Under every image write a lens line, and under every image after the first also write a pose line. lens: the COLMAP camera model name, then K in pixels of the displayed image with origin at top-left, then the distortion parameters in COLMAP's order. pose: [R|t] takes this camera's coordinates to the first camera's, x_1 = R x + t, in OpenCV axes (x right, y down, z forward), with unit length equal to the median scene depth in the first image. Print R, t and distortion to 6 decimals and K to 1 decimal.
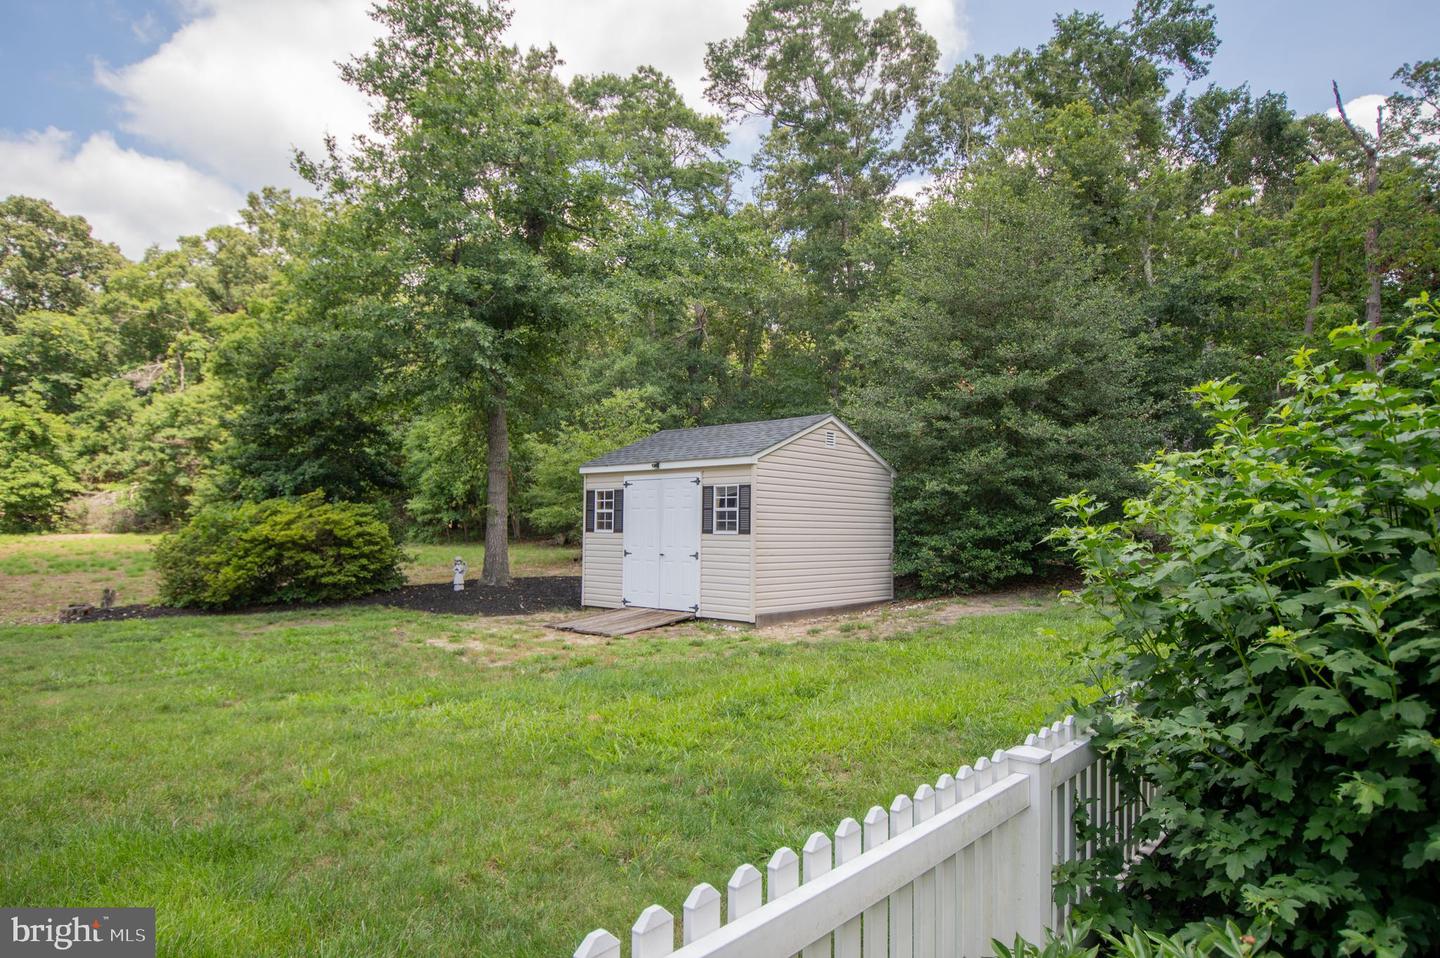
lens RADIAL K [[872.3, 0, 721.6], [0, 872.3, 478.6], [0, 0, 1]] dist [0.003215, -0.000014]
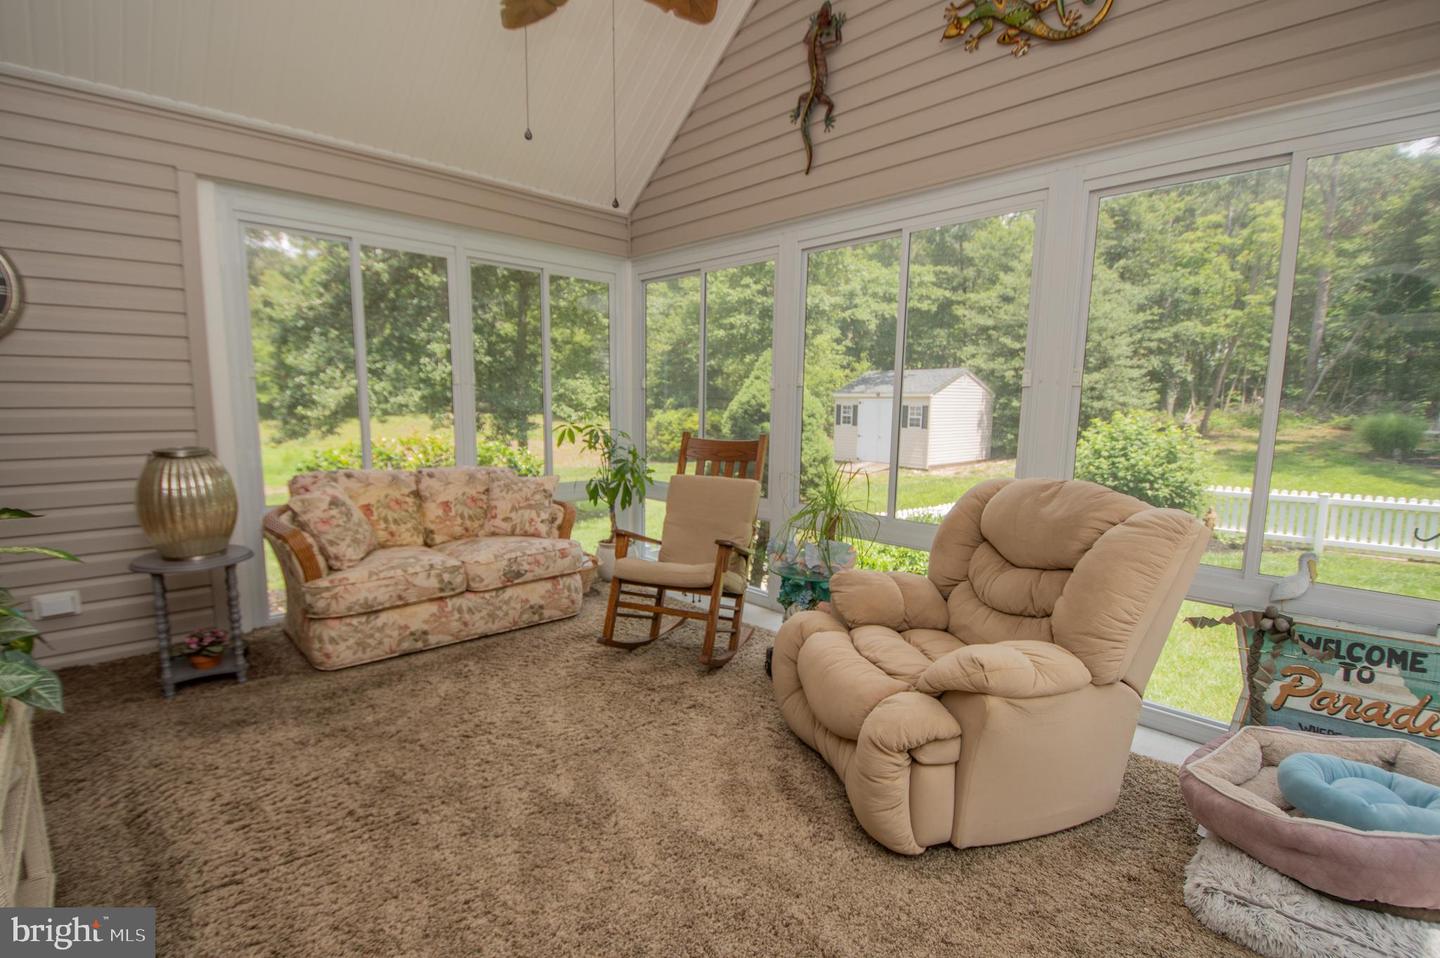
lens RADIAL K [[674.3, 0, 715.8], [0, 674.3, 485.2], [0, 0, 1]] dist [0.001552, 0.000055]
pose [[0.990526, 0.012158, -0.136783, -0.224621], [0.012207, 0.984334, 0.175889, -0.085392], [0.136778, -0.175892, 0.974861, -0.634111]]
